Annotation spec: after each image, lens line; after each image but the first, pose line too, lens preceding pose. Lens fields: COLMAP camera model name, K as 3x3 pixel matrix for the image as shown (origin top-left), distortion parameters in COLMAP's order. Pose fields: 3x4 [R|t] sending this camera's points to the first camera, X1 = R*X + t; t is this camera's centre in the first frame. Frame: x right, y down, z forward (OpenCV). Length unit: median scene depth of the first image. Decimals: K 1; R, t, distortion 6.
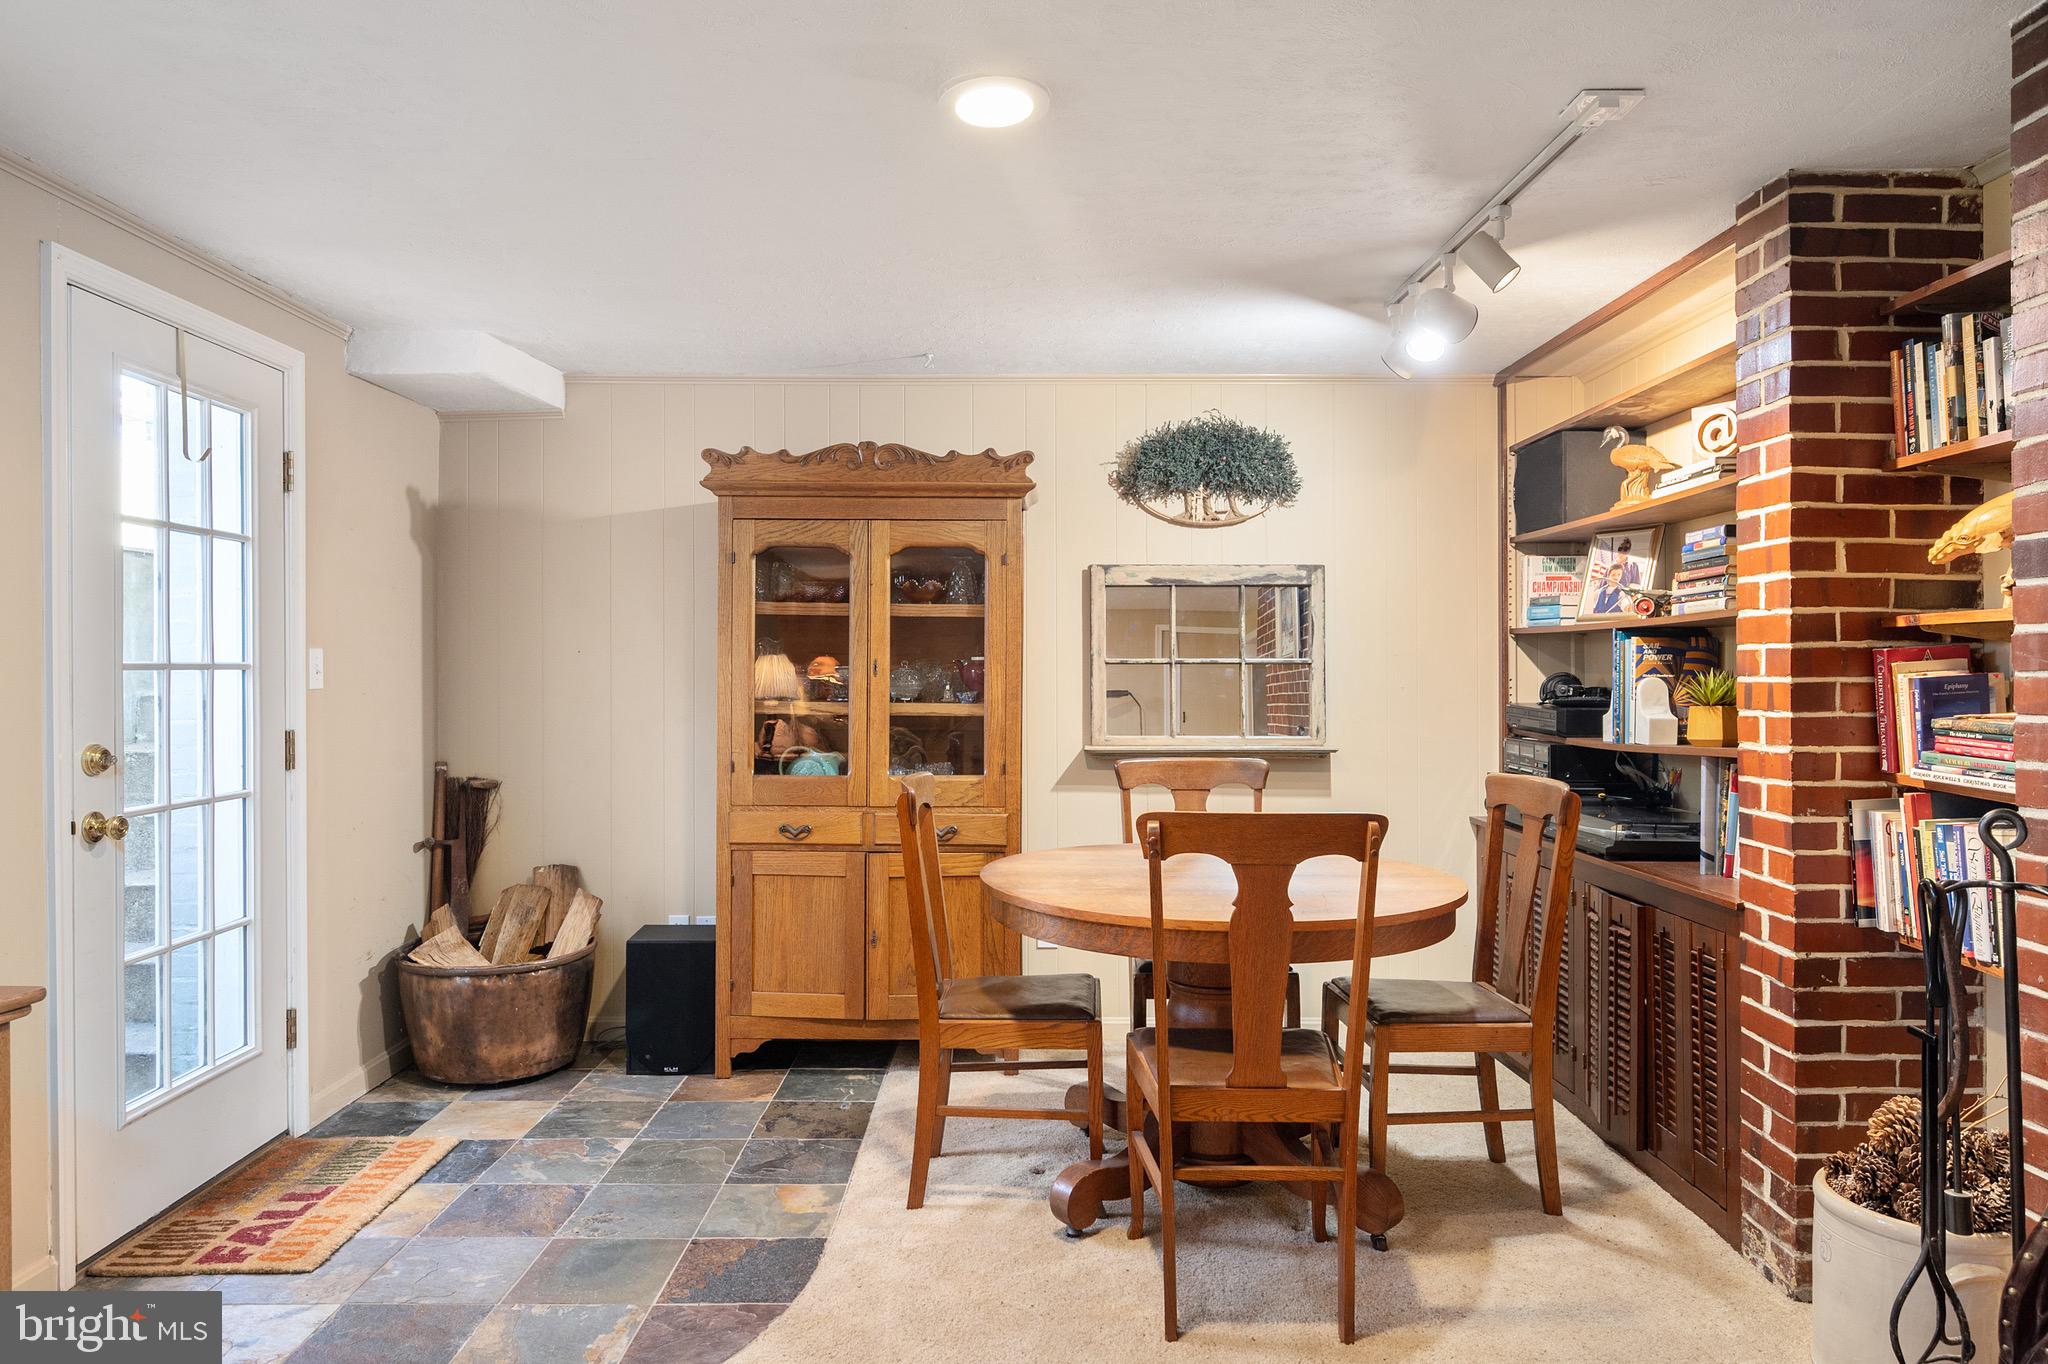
lens RADIAL K [[1298.3, 0, 1024.0], [0, 1298.3, 672.8], [0, 0, 1]] dist [0.000219, -0.000977]
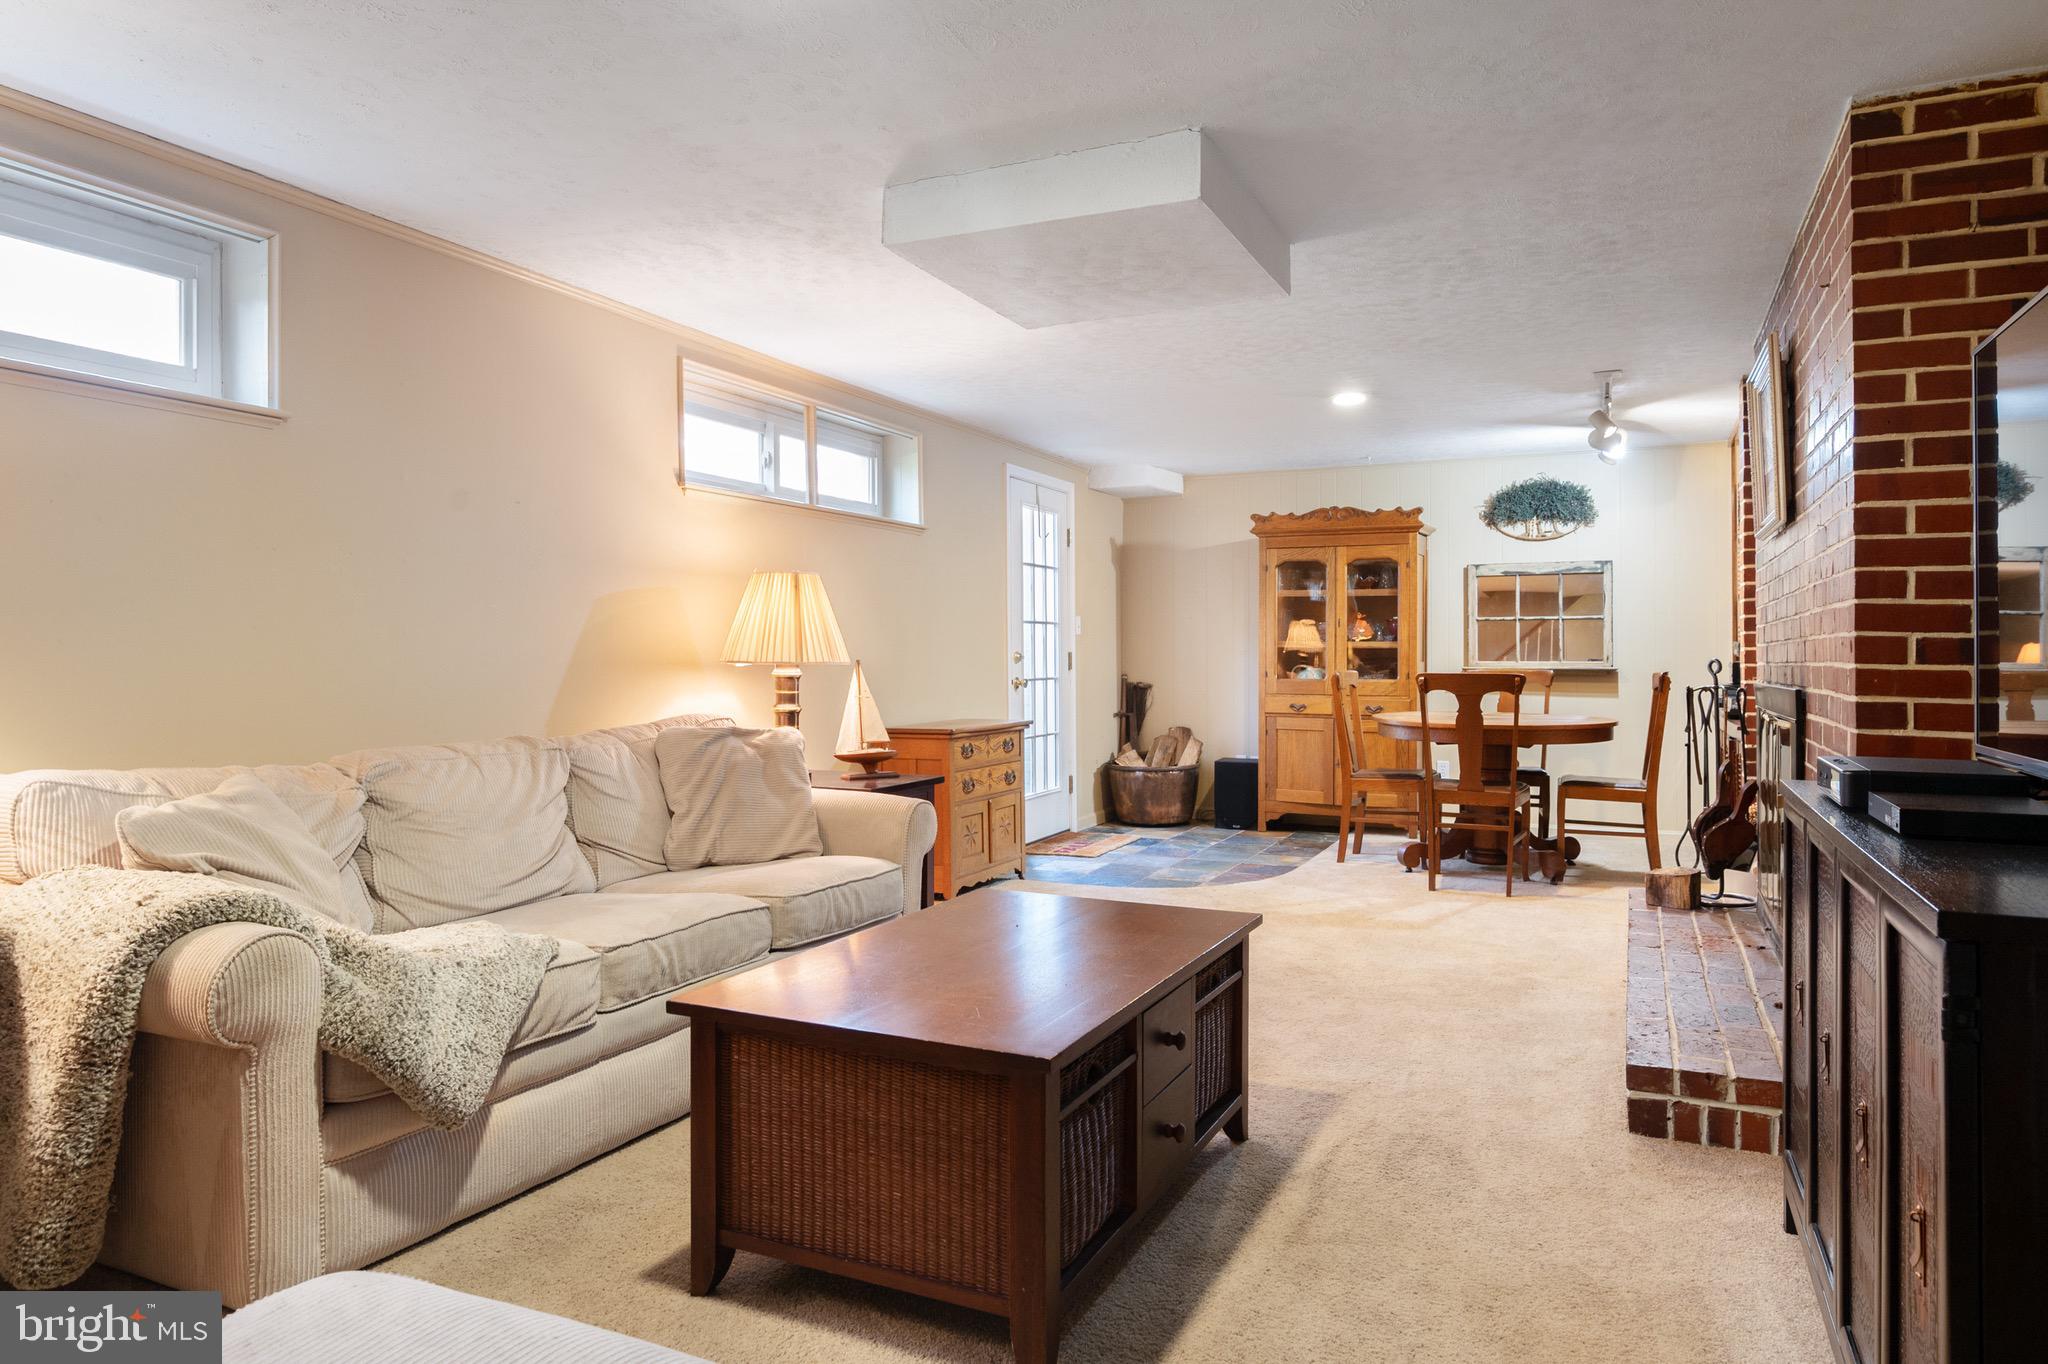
lens RADIAL K [[1285.3, 0, 1019.7], [0, 1285.3, 652.5], [0, 0, 1]] dist [0.001001, -0.000237]
pose [[0.901174, -0.002996, -0.433448, 0.283858], [0.000588, 0.999984, -0.005689, 0.050203], [0.433458, 0.004872, 0.901161, -0.920389]]
